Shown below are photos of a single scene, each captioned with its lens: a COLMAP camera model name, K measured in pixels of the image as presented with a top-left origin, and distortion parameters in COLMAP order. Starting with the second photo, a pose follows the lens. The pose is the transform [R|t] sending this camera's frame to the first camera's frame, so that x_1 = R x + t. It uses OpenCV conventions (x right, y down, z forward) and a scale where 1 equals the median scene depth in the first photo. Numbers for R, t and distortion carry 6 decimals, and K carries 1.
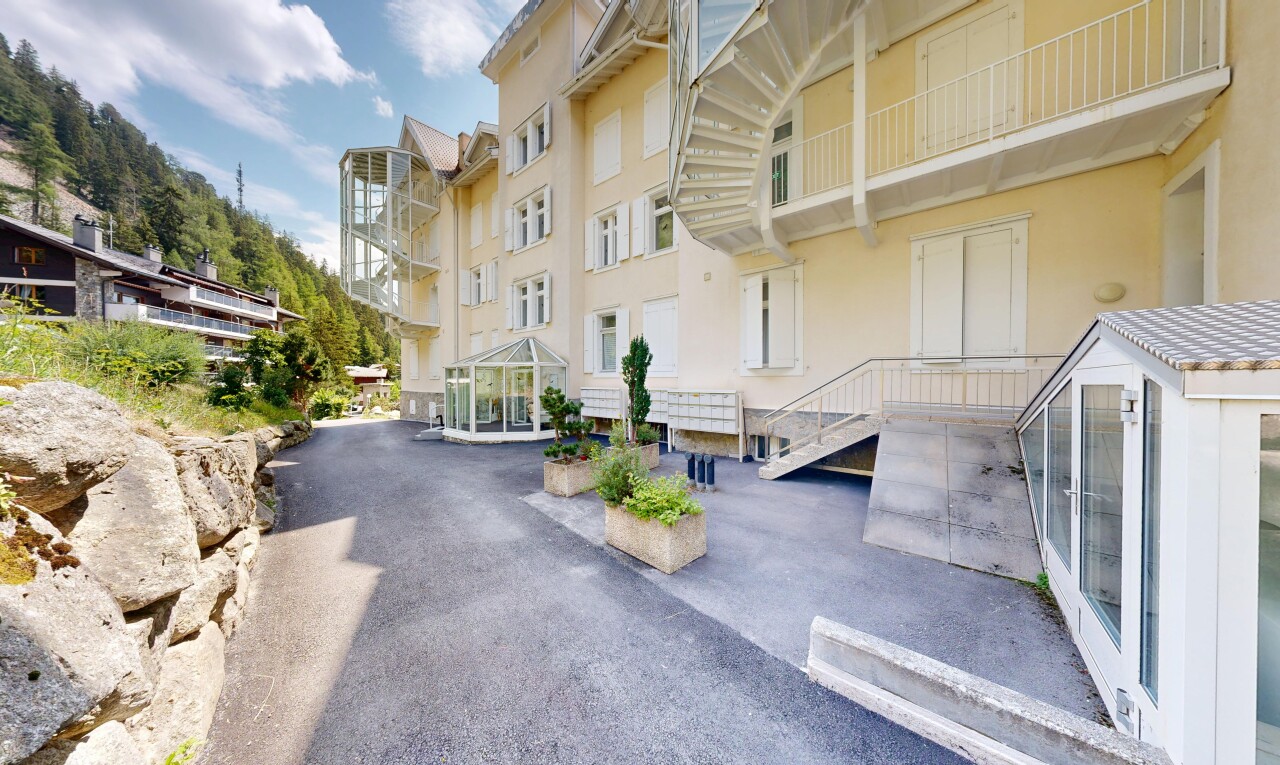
lens RADIAL K [[361.4, 0, 640.5], [0, 361.4, 384.6], [0, 0, 1]] dist [-0.000213, -0.000007]
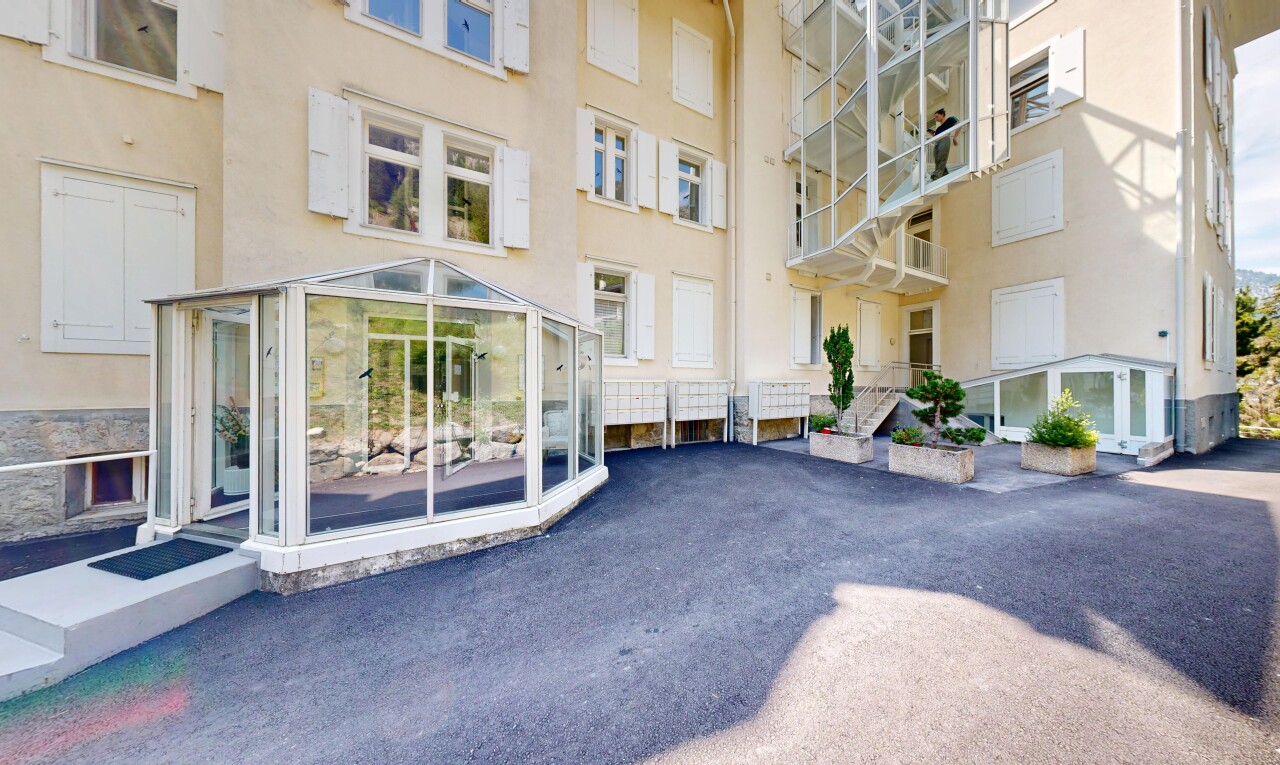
lens RADIAL K [[361.4, 0, 641.7], [0, 361.4, 382.2], [0, 0, 1]] dist [-0.000213, -0.000007]
pose [[0.352552, 0.002957, 0.935787, -0.780793], [0.007939, 0.999950, -0.006150, 0.017852], [-0.935758, 0.009598, 0.352511, 0.789370]]
